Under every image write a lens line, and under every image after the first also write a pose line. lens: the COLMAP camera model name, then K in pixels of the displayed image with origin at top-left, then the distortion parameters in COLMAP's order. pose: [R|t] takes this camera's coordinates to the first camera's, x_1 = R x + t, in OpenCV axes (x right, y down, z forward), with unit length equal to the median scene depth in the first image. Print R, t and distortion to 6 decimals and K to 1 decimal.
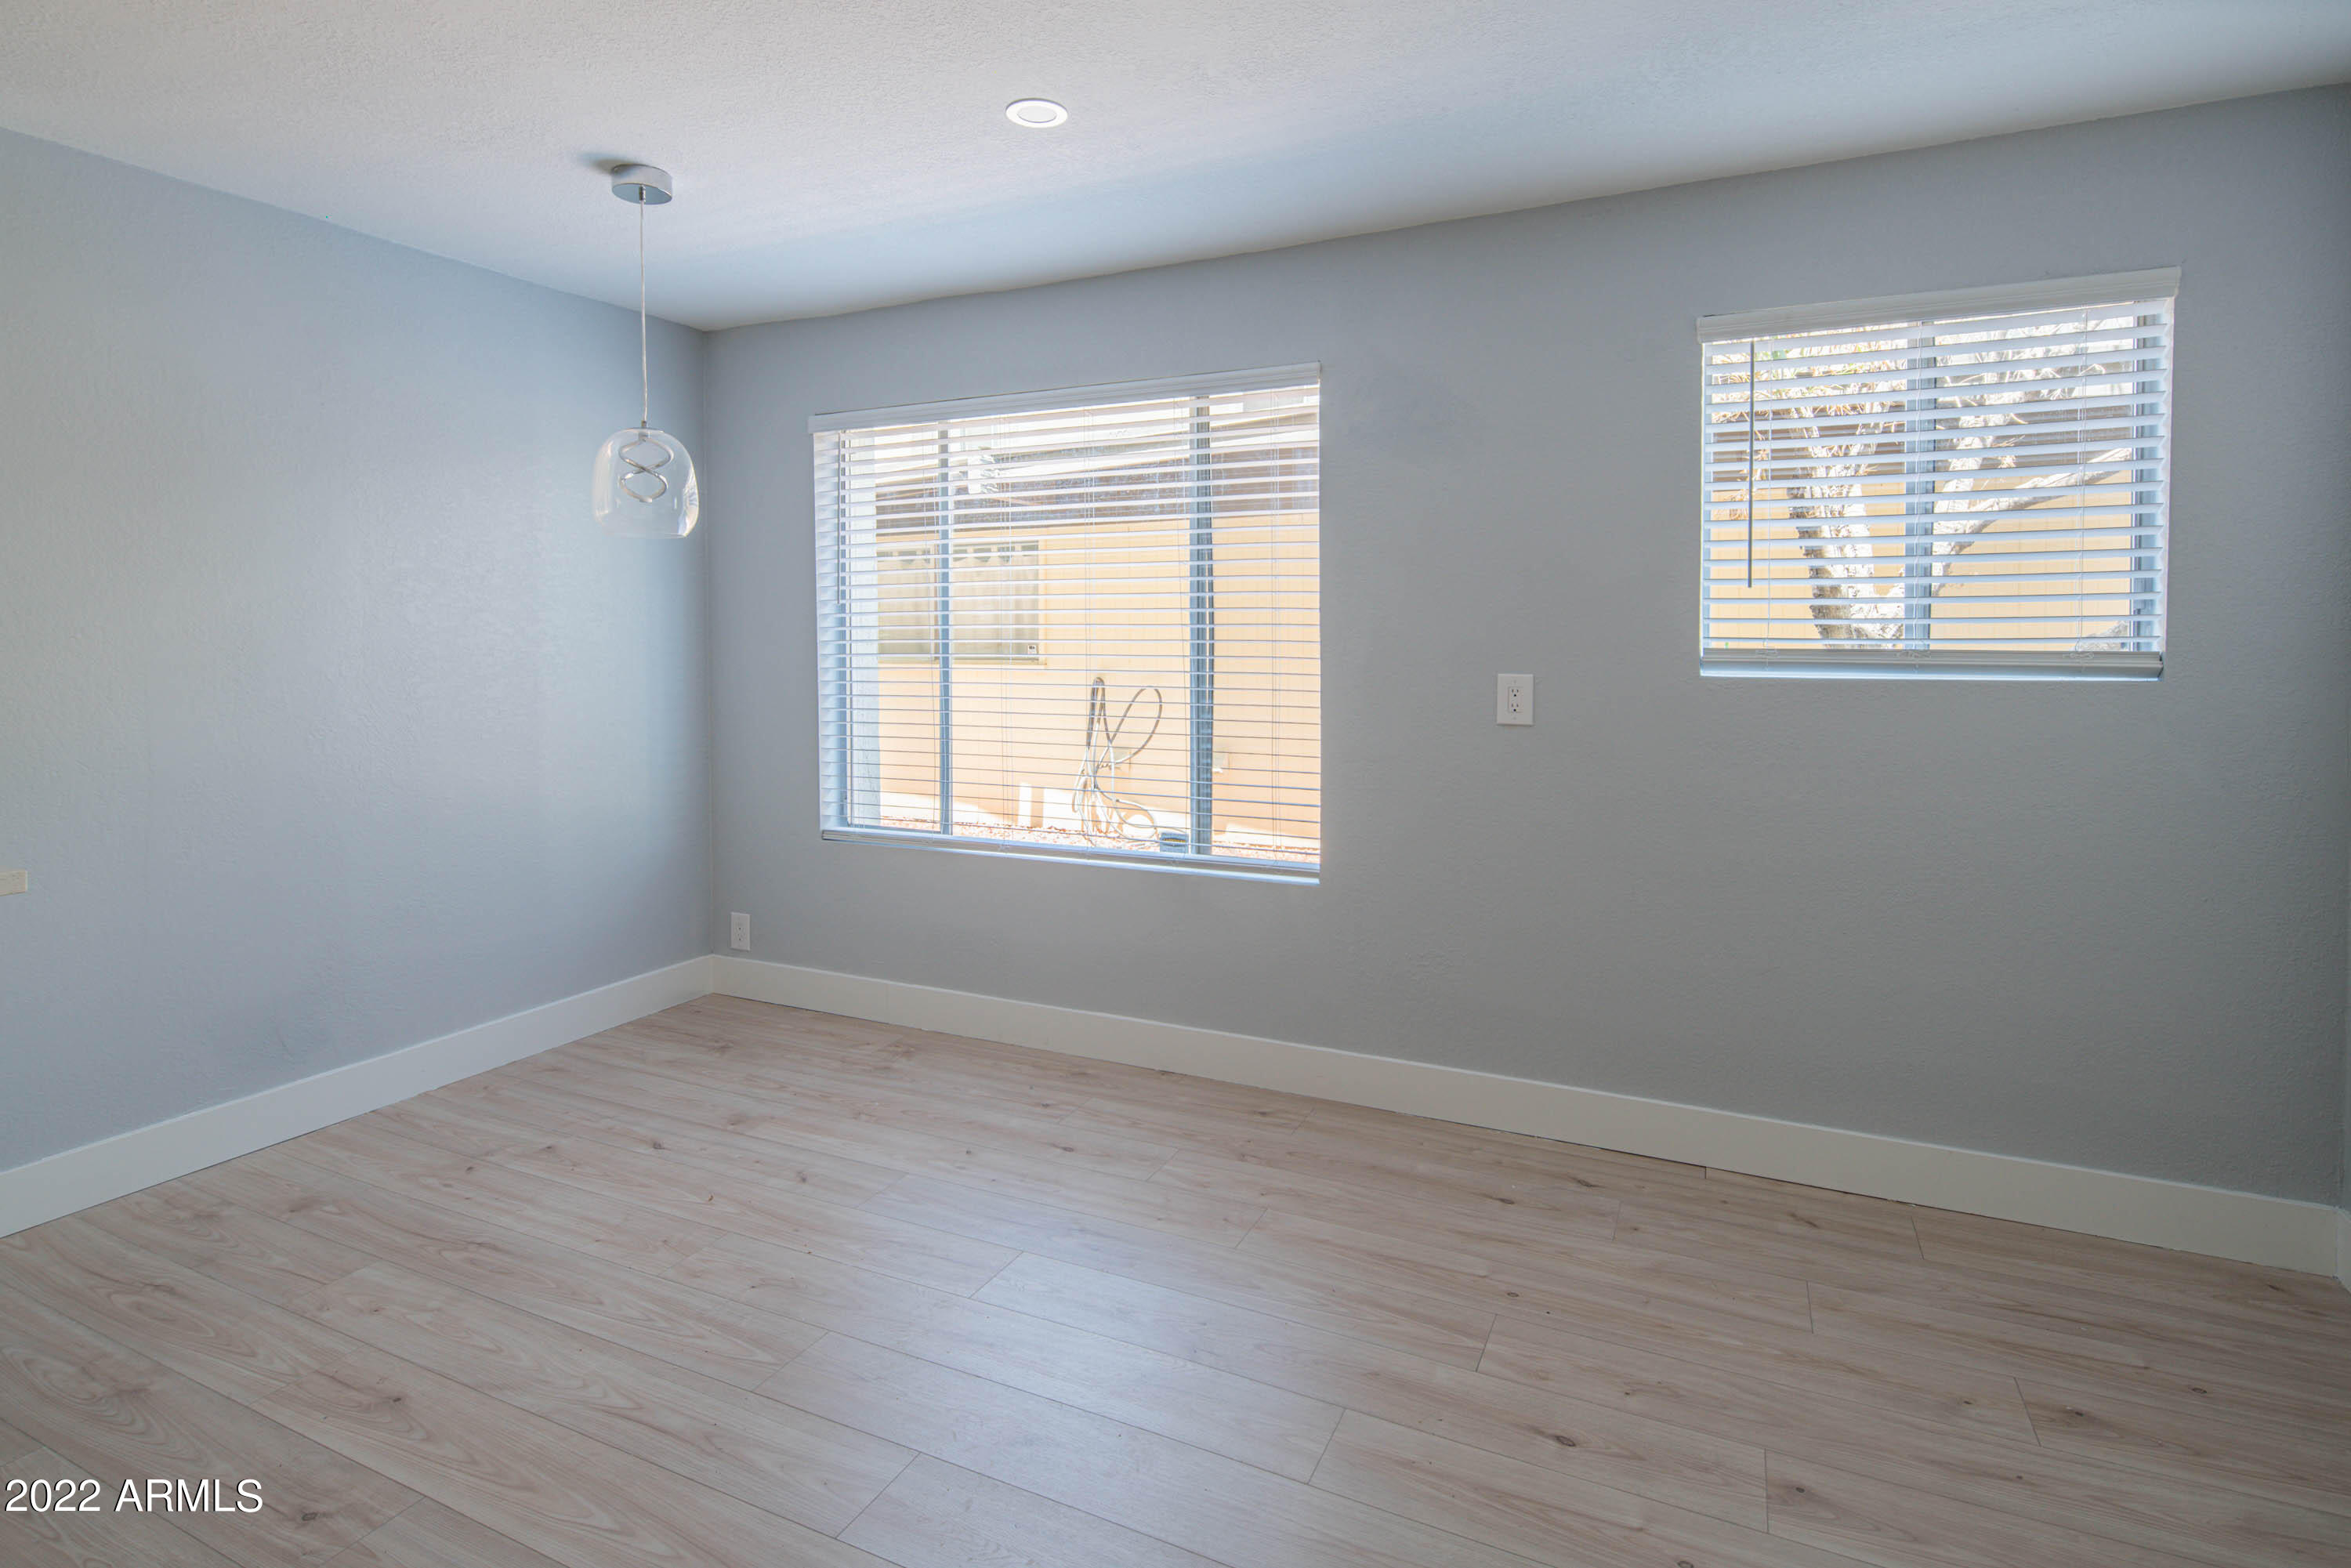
lens RADIAL K [[1153.6, 0, 1162.4], [0, 1153.6, 687.4], [0, 0, 1]] dist [0.002972, -0.002308]
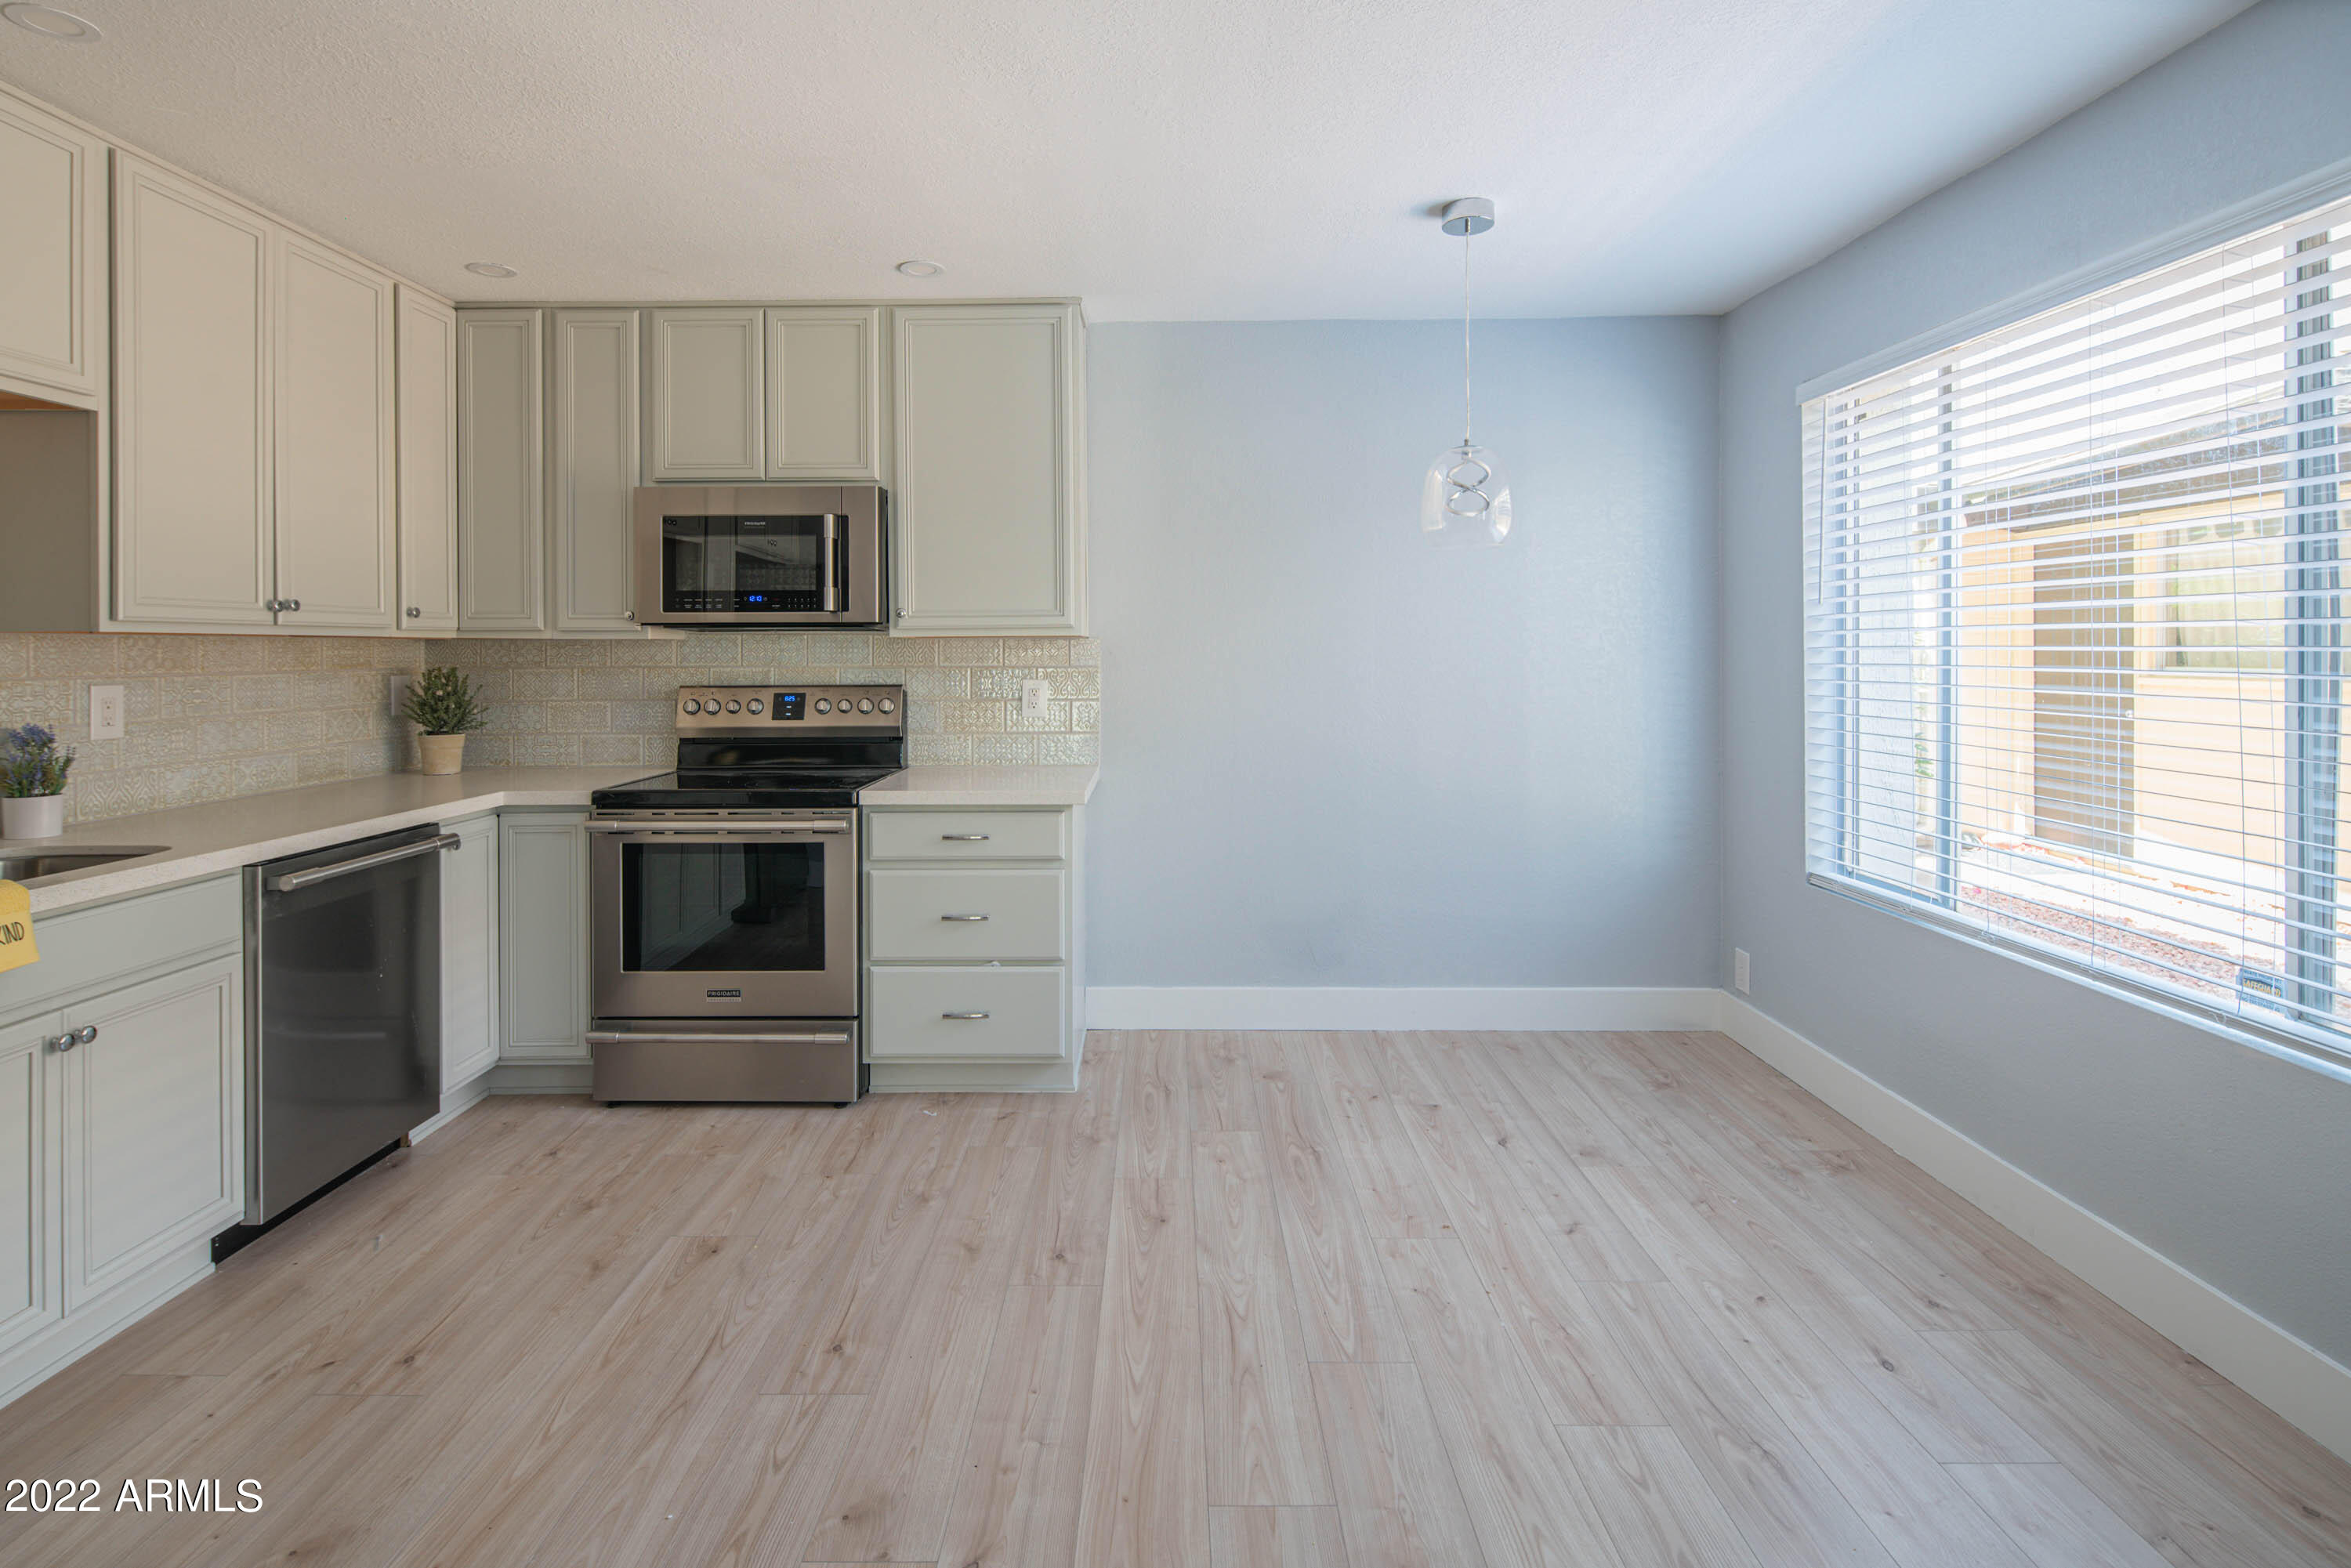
lens RADIAL K [[1161.2, 0, 1131.6], [0, 1161.2, 646.3], [0, 0, 1]] dist [0.002279, -0.001132]
pose [[0.437988, 0.004091, -0.898971, 0.329475], [-0.041410, 0.999020, -0.015629, -0.008738], [0.898026, 0.044072, 0.437728, 0.235448]]
